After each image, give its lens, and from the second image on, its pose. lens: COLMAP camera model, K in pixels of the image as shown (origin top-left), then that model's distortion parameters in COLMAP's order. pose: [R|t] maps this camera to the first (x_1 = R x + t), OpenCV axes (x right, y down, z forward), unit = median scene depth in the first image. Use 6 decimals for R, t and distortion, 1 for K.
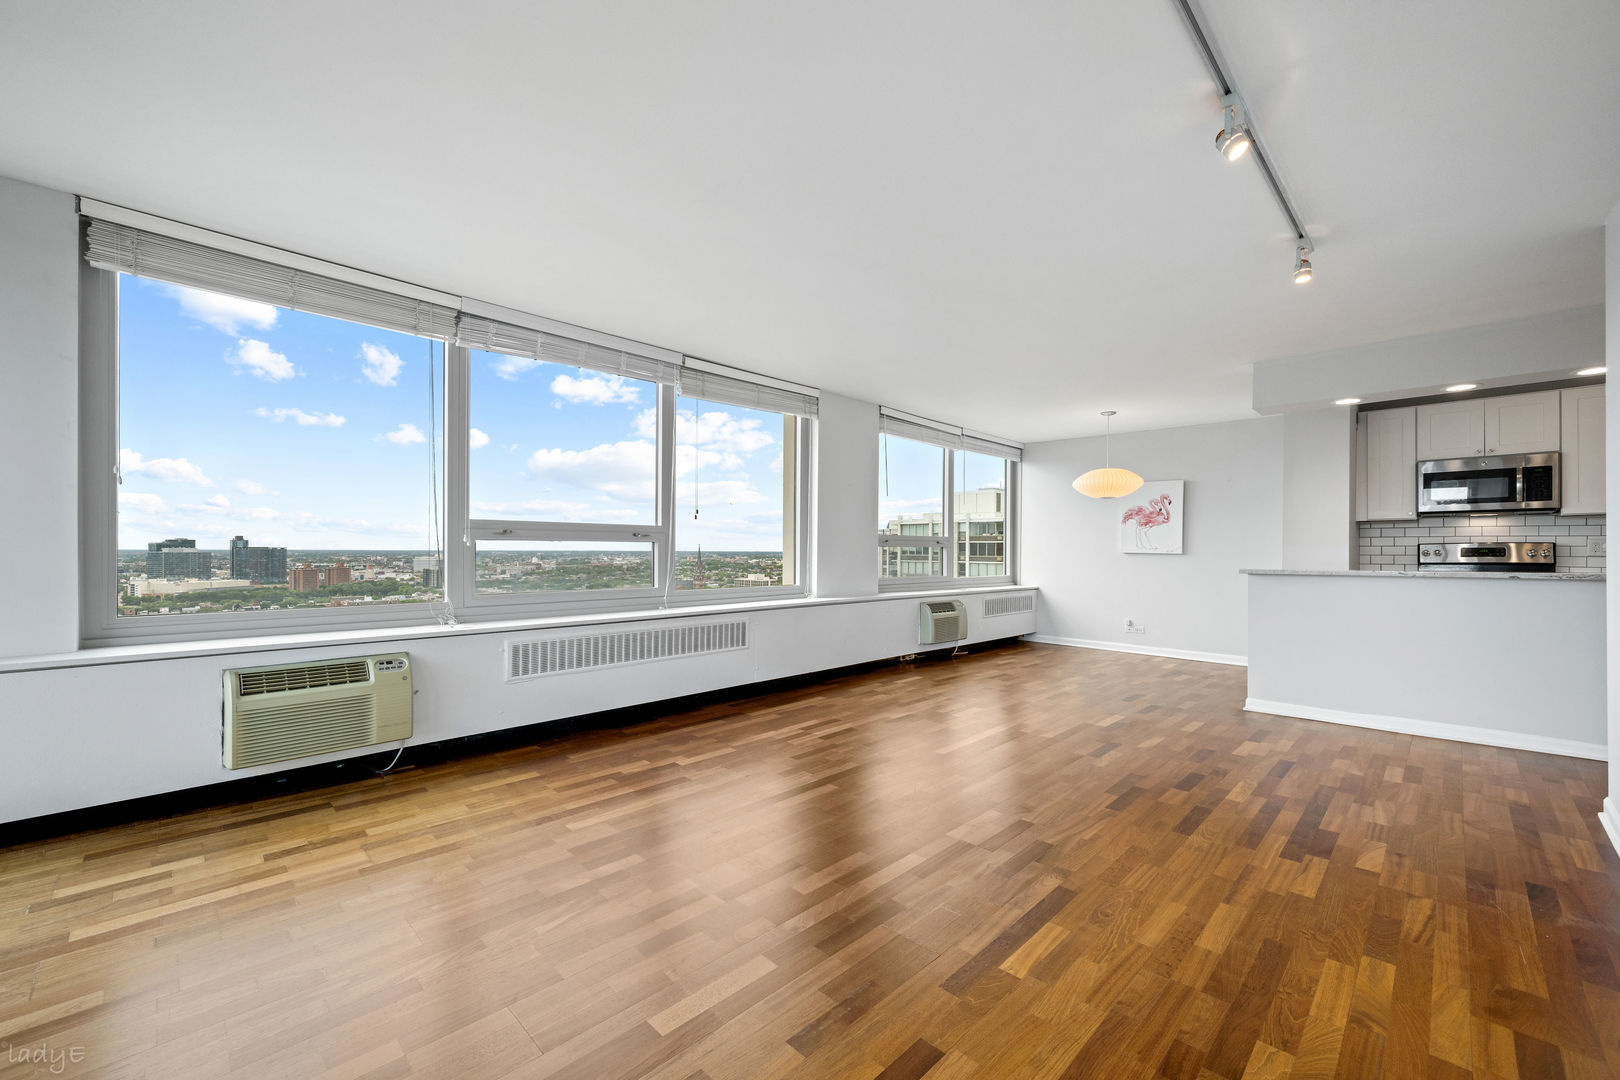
lens RADIAL K [[644.2, 0, 817.1], [0, 644.2, 555.7], [0, 0, 1]] dist [-0.007893, 0.001232]
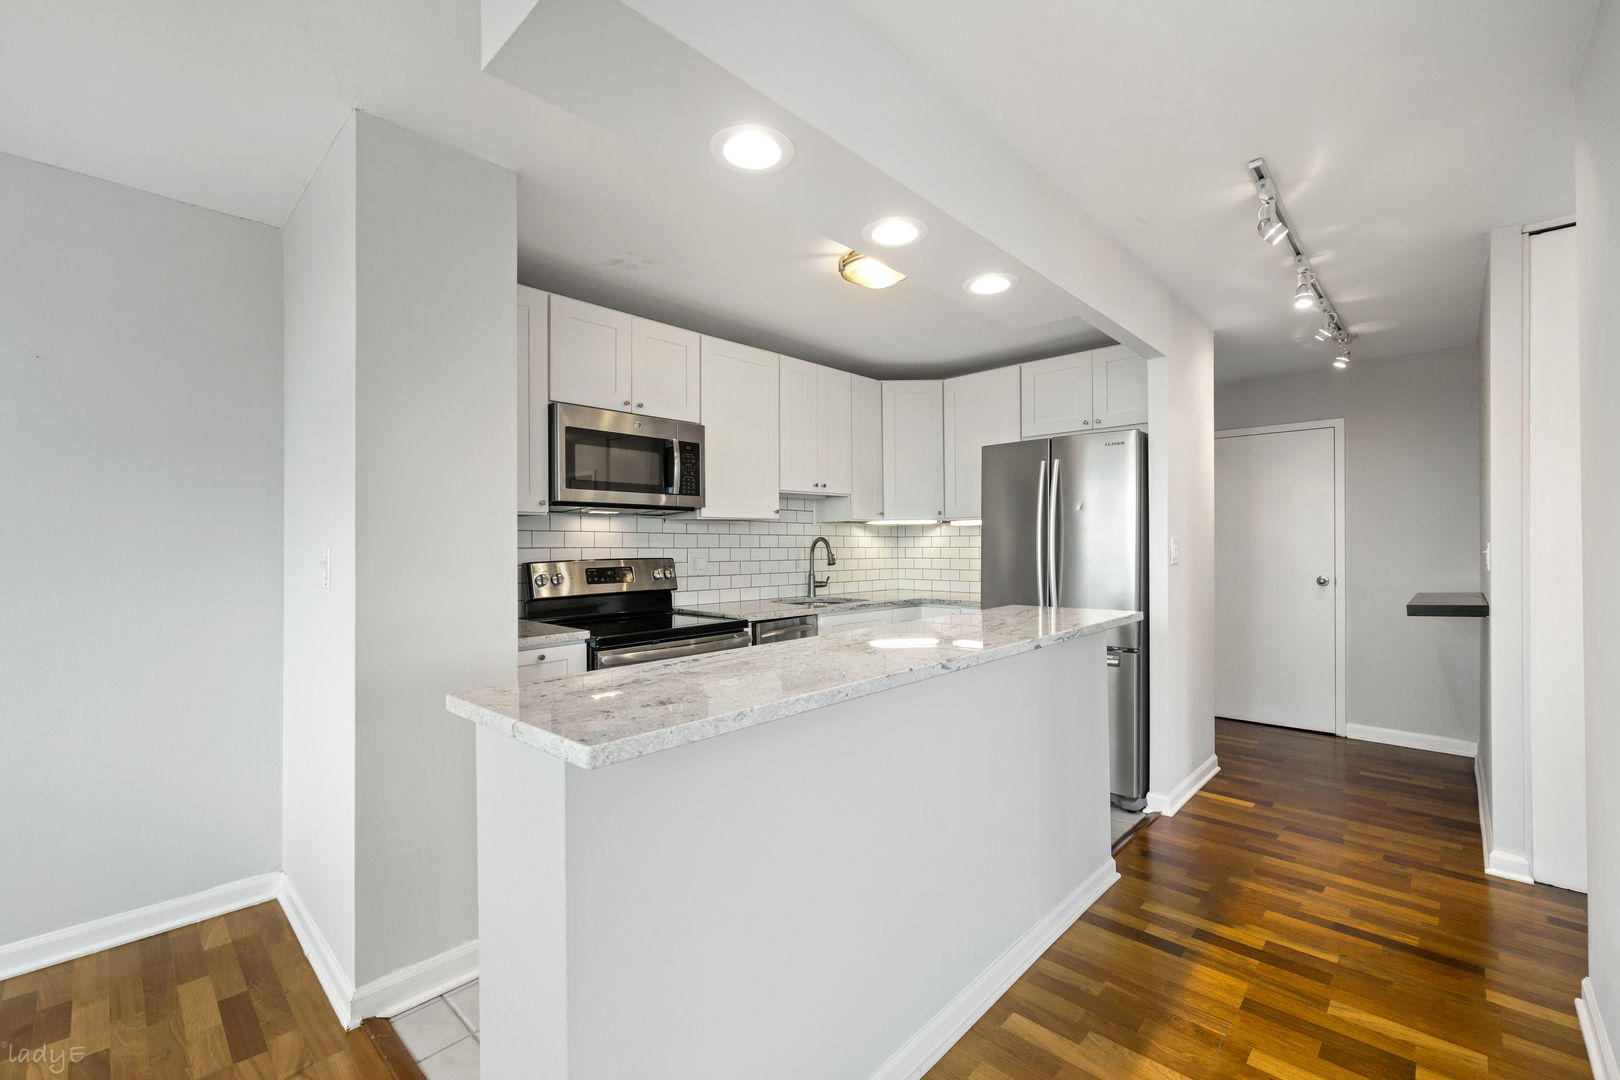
lens RADIAL K [[687.7, 0, 807.8], [0, 687.7, 544.5], [0, 0, 1]] dist [0.003034, -0.000117]
pose [[-0.010668, -0.002811, 0.999939, 0.289760], [0.007242, 0.999970, 0.002889, -0.025067], [-0.999917, 0.007272, -0.010647, 0.594206]]
